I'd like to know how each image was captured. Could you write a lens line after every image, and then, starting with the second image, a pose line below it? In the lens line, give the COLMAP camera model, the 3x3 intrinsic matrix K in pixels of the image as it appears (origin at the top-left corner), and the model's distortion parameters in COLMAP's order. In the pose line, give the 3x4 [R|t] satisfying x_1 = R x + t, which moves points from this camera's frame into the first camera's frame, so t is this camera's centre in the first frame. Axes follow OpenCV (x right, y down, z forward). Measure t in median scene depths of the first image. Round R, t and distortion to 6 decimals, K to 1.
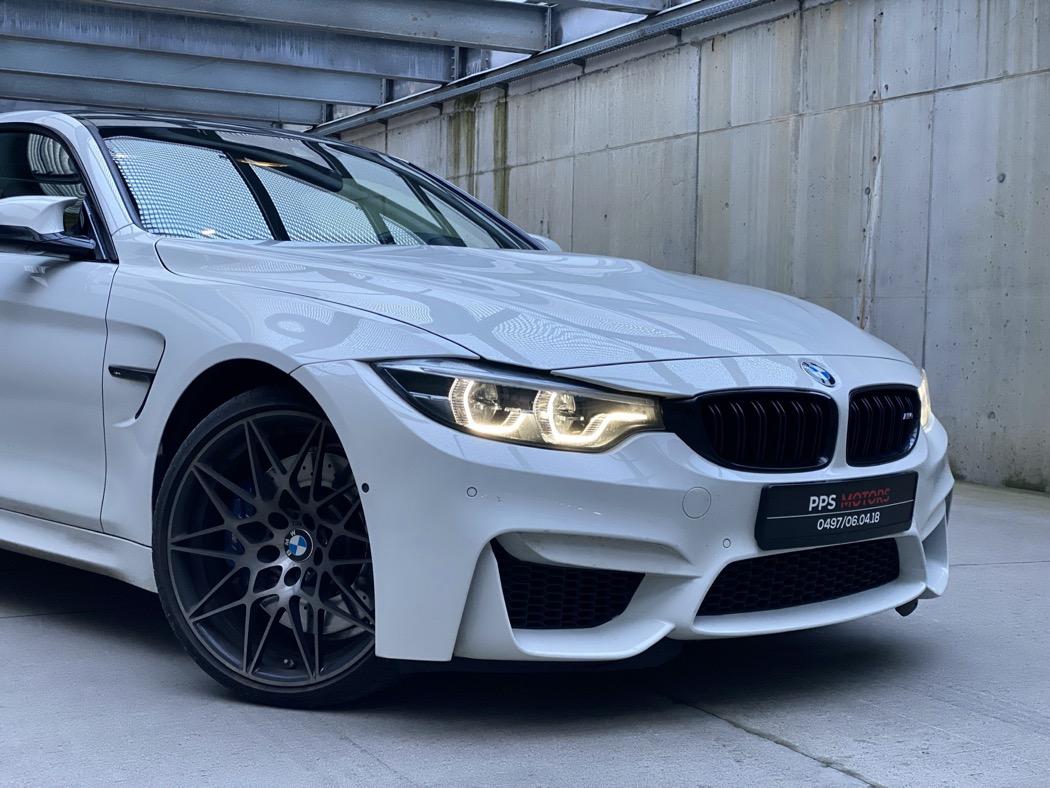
lens RADIAL K [[1542.6, 0, 525.0], [0, 1542.6, 394.0], [0, 0, 1]] dist [0.144848, -0.232743]
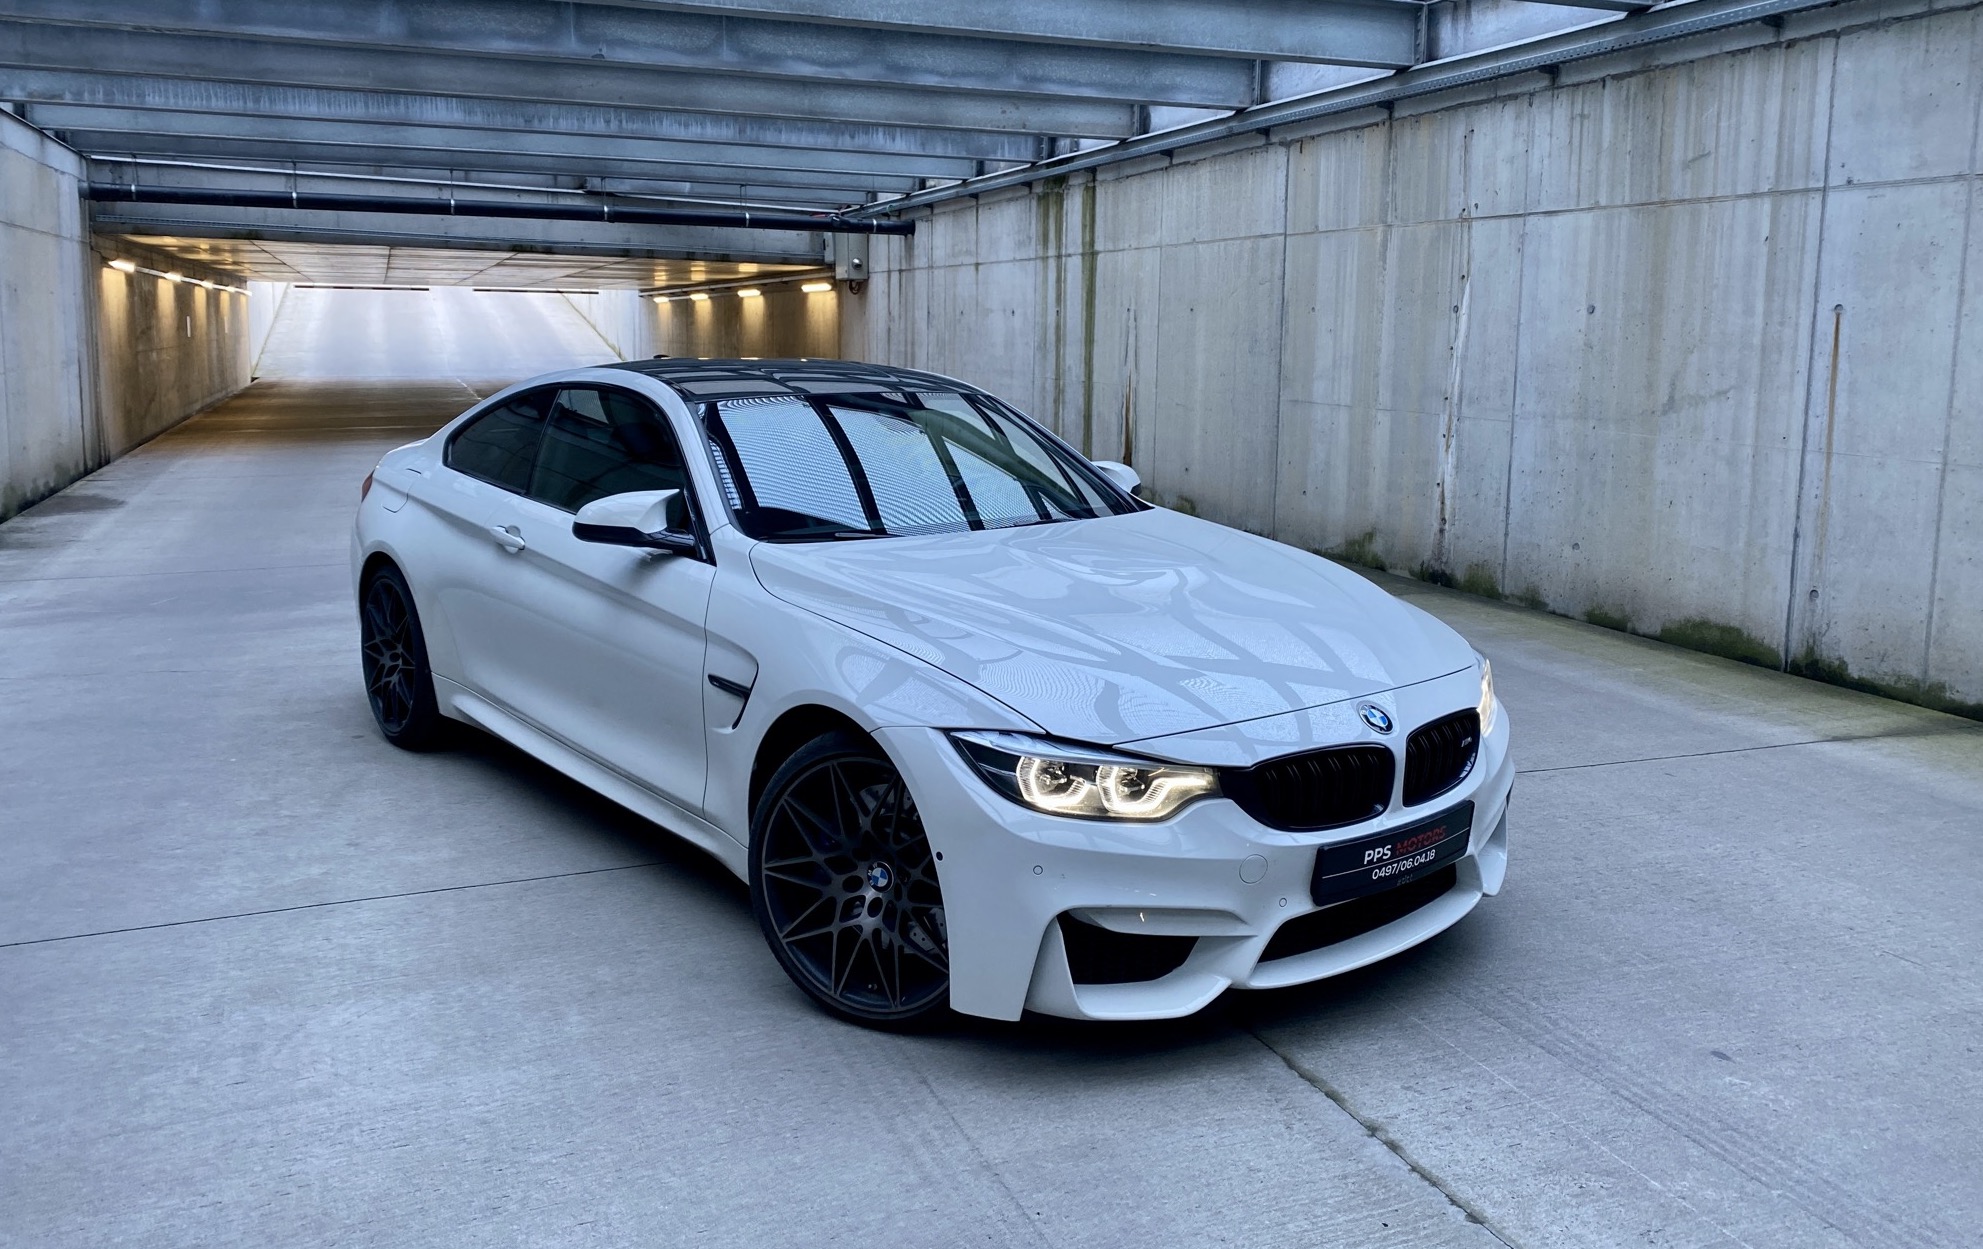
lens RADIAL K [[1506.5, 0, 981.1], [0, 1506.5, 526.5], [0, 0, 1]] dist [0.130480, -0.354576]
pose [[0.995950, 0.002407, -0.089882, 0.012442], [0.004889, 0.996714, 0.080855, -0.161775], [0.089781, -0.080967, 0.992665, -0.014445]]
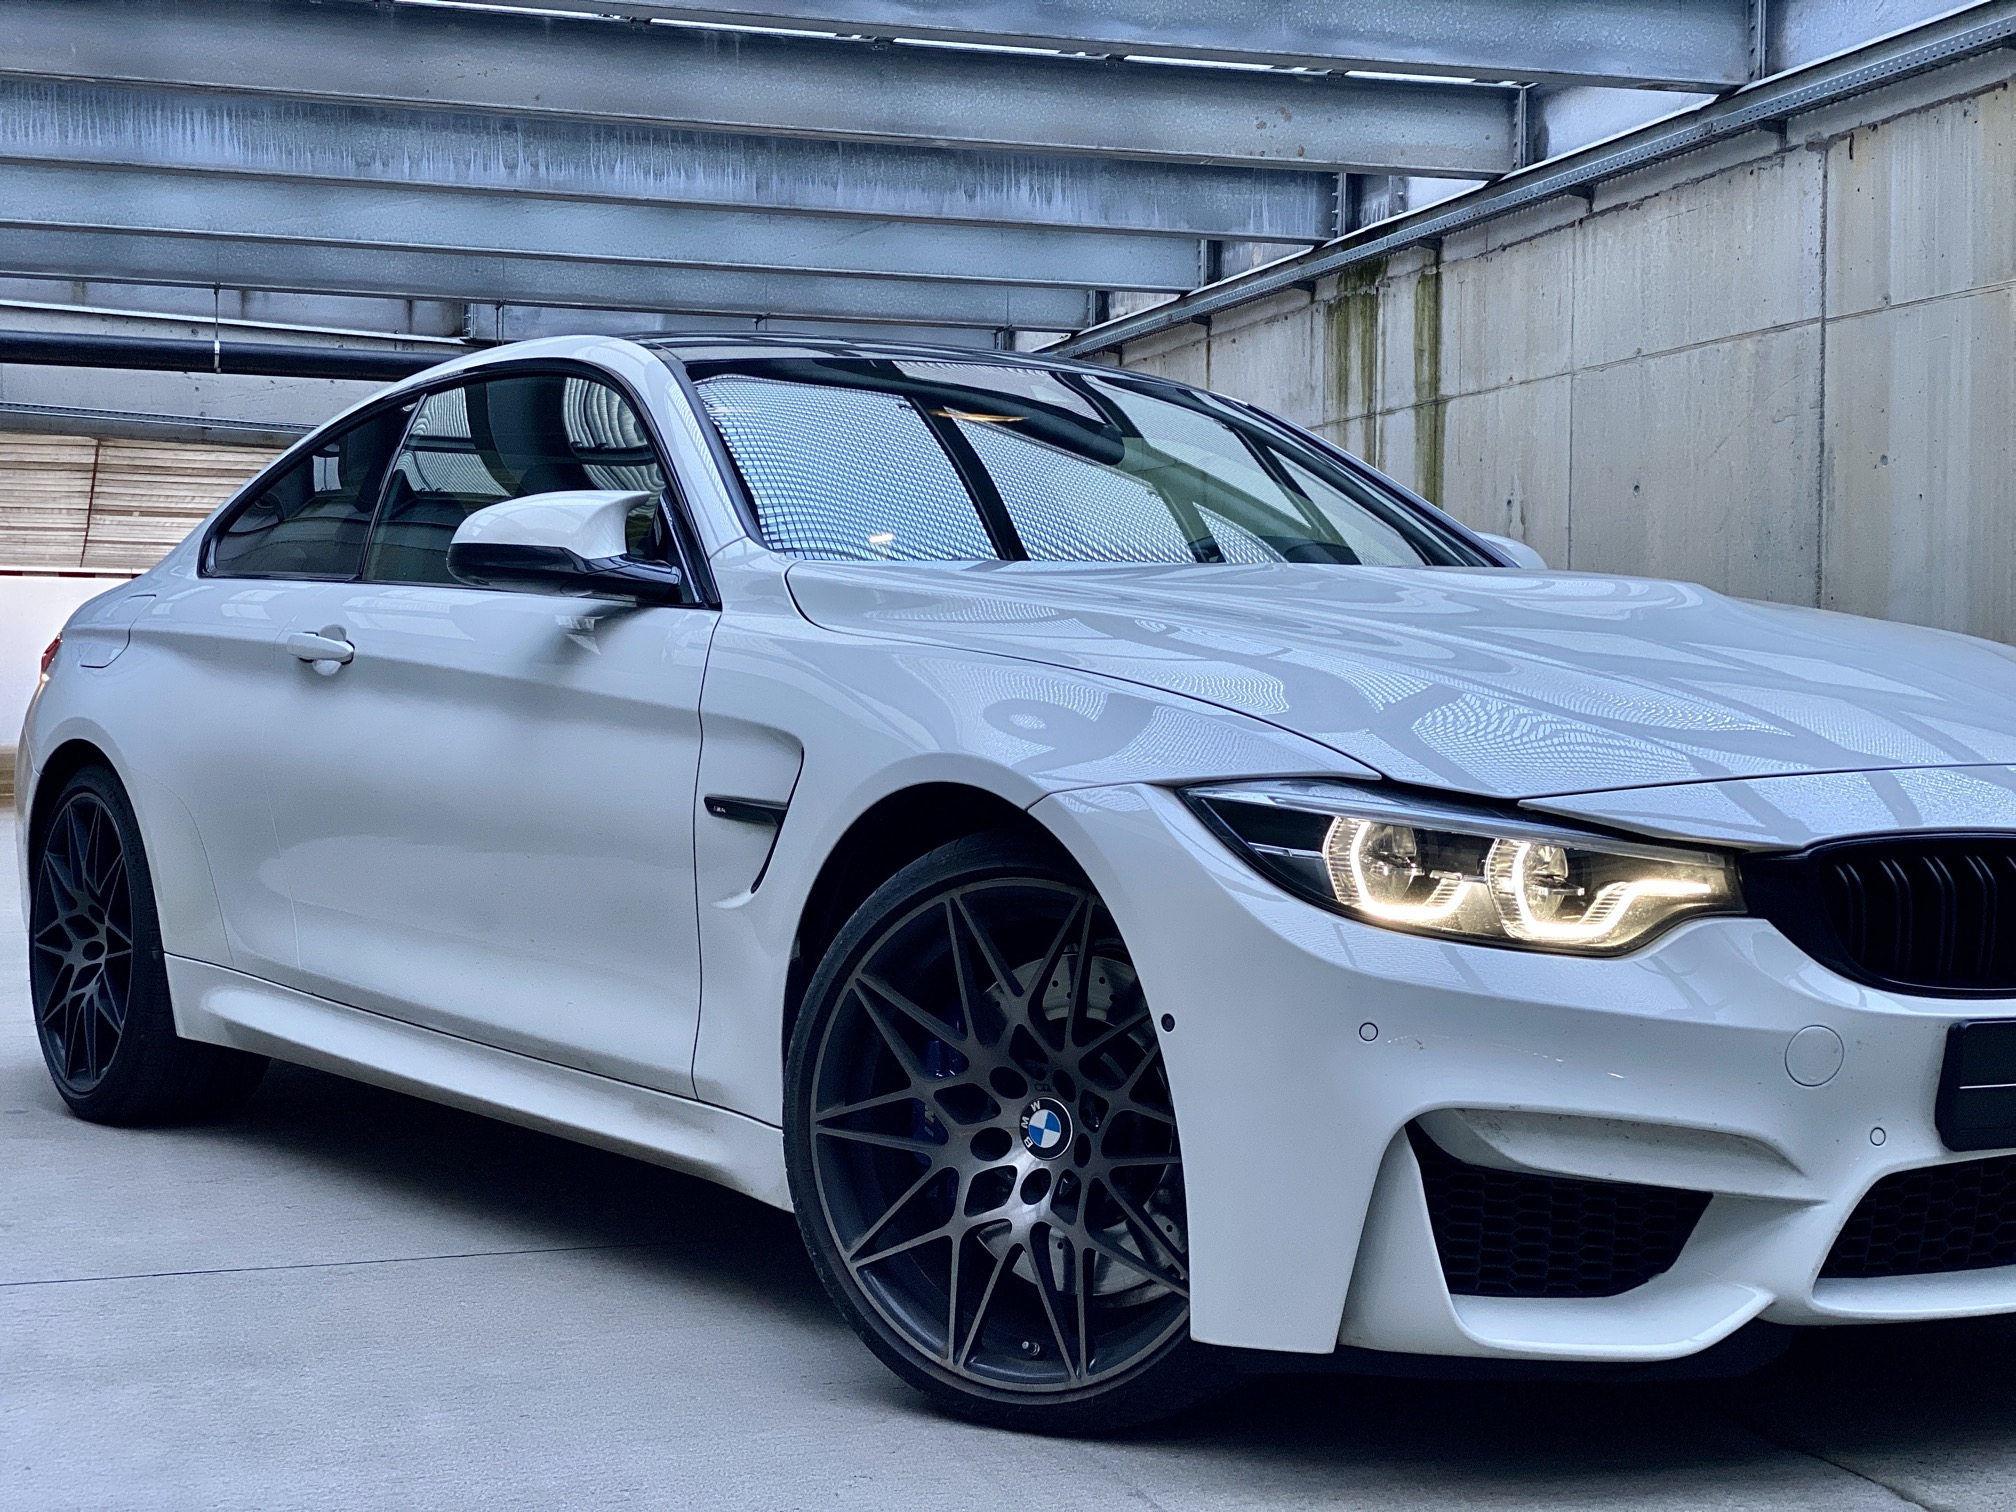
lens RADIAL K [[2961.8, 0, 1008.0], [0, 2961.8, 756.0], [0, 0, 1]] dist [0.144848, -0.232743]
pose [[0.987478, -0.010902, -0.157381, 0.002951], [0.006717, 0.999610, -0.027099, -0.002559], [0.157615, 0.025702, 0.987166, -0.015287]]
